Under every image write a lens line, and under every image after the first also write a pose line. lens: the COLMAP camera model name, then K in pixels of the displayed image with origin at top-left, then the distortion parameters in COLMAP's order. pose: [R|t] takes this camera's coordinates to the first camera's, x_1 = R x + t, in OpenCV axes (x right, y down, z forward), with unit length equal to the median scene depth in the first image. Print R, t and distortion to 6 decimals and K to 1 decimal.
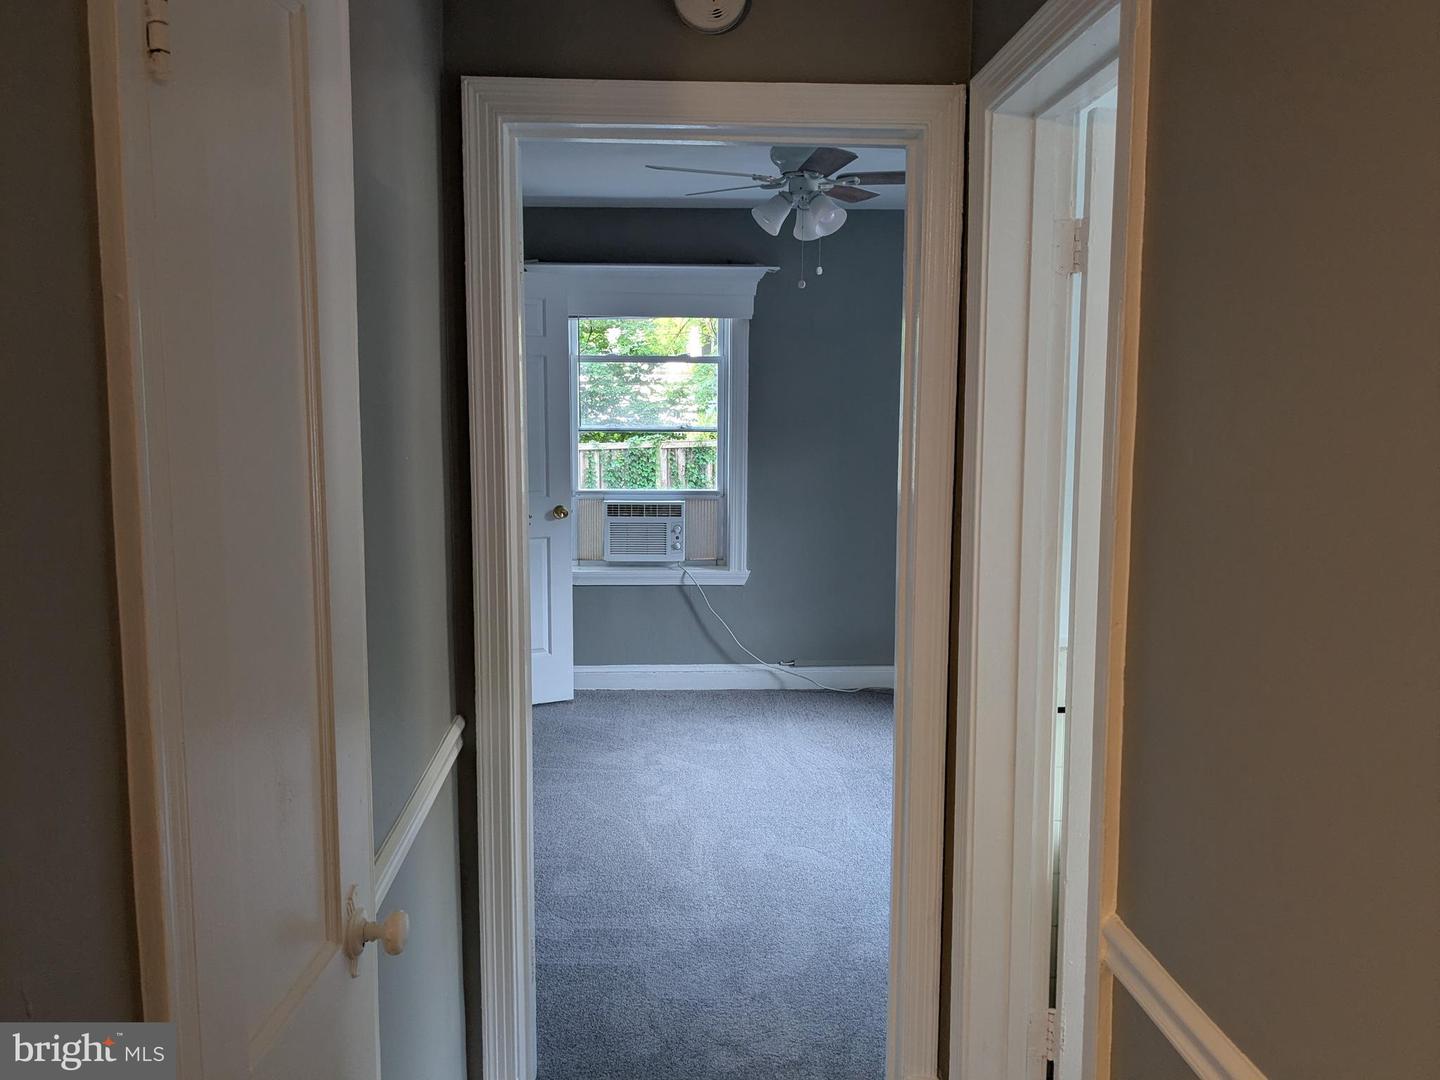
lens RADIAL K [[1145.0, 0, 719.6], [0, 1145.0, 550.1], [0, 0, 1]] dist [0.087104, -0.147846]
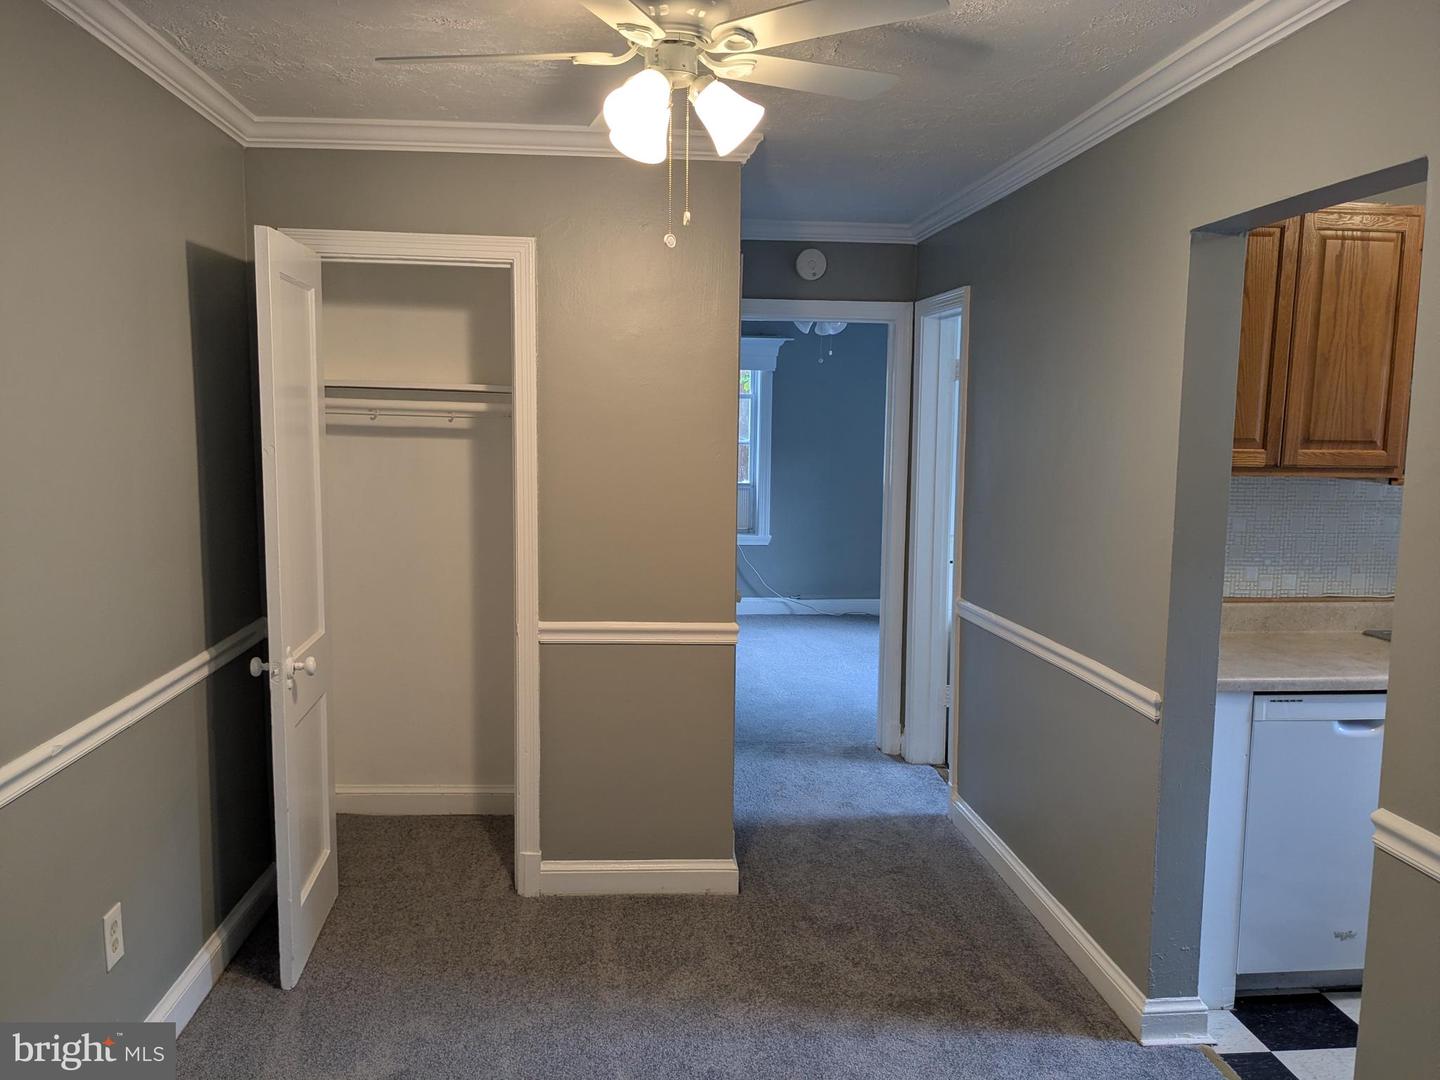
lens RADIAL K [[1145.0, 0, 719.6], [0, 1145.0, 550.1], [0, 0, 1]] dist [0.087104, -0.147846]
pose [[0.998922, 0.004530, 0.046189, -0.115853], [-0.003921, 0.999904, -0.013264, 0.059208], [-0.046245, 0.013069, 0.998845, -0.530265]]
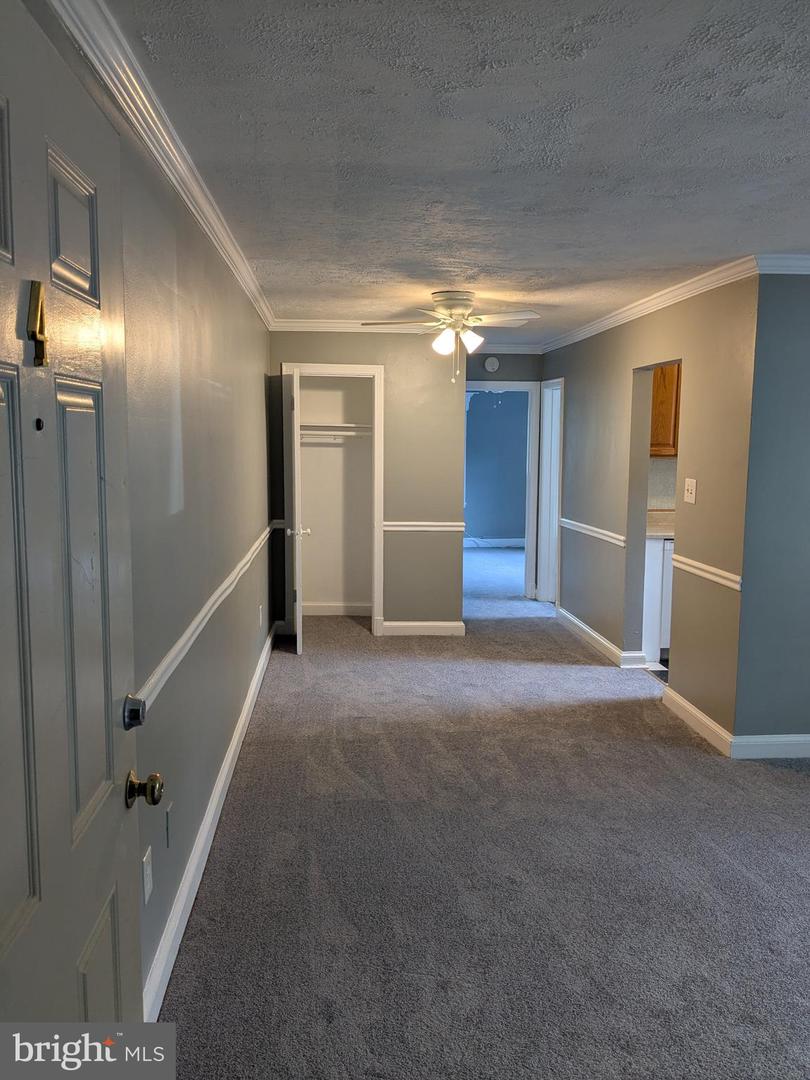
lens RADIAL K [[858.7, 0, 405.0], [0, 858.7, 540.0], [0, 0, 1]] dist [0.087104, -0.147846]
pose [[0.999221, -0.001968, 0.039416, -0.204096], [0.002334, 0.999955, -0.009232, 0.127117], [-0.039396, 0.009316, 0.999180, -1.055861]]
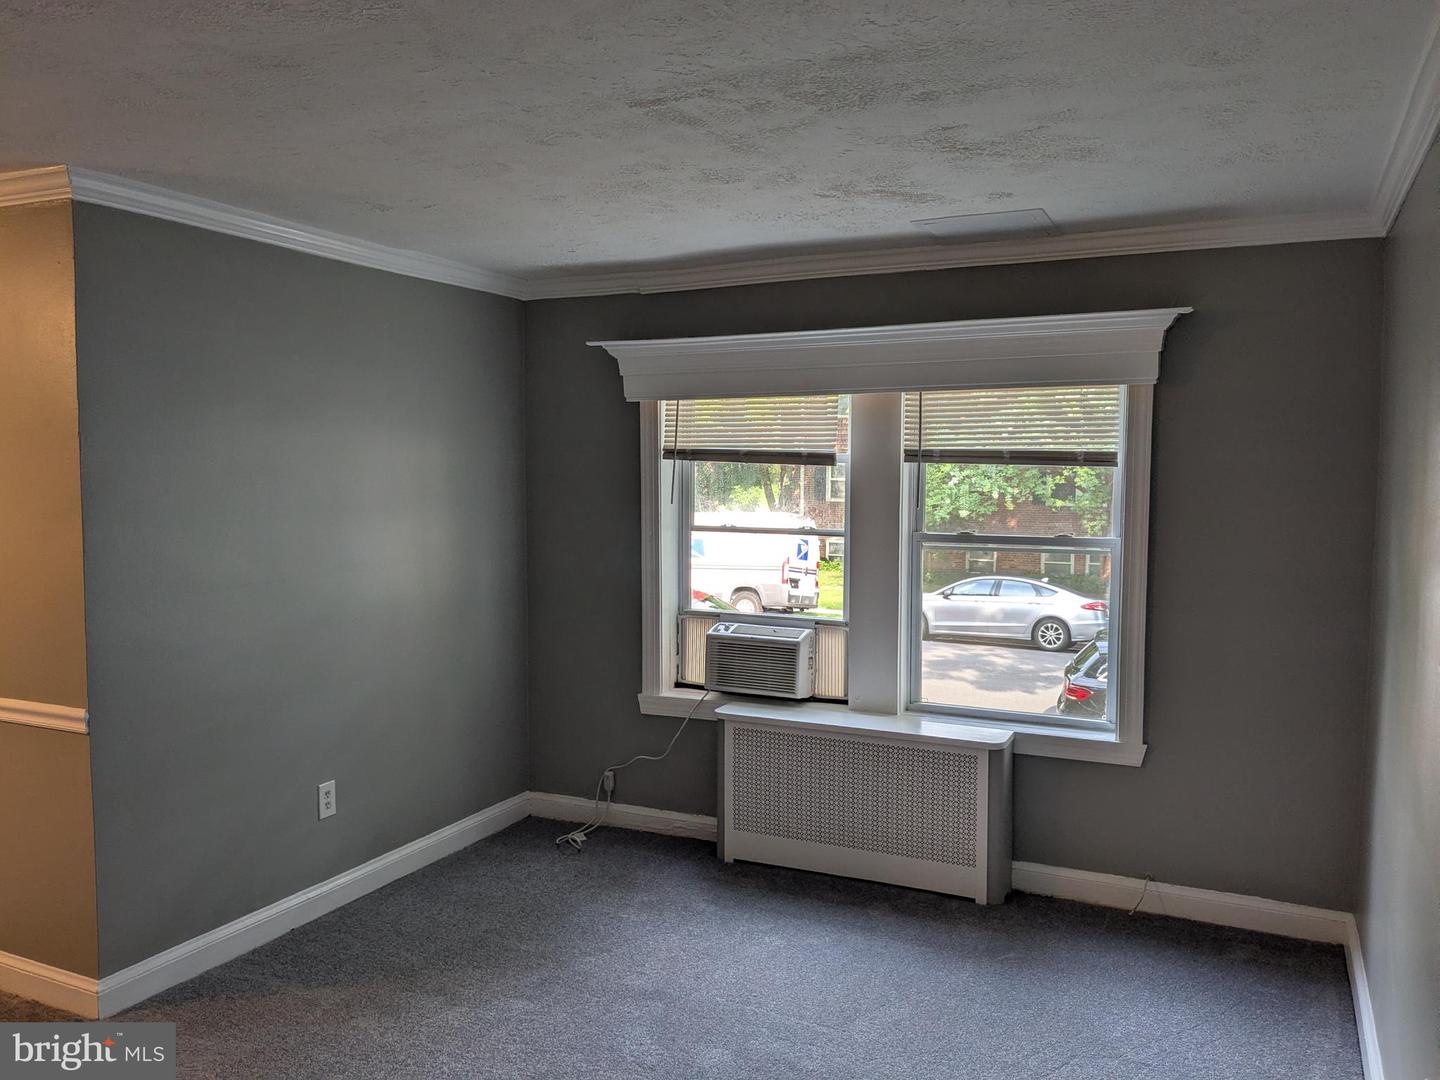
lens RADIAL K [[1145.0, 0, 719.6], [0, 1145.0, 550.1], [0, 0, 1]] dist [0.087104, -0.147846]
pose [[0.465568, -0.066385, 0.882519, -0.247525], [0.114848, 0.993283, 0.014130, 0.101581], [-0.877529, 0.094777, 0.470064, -0.885023]]
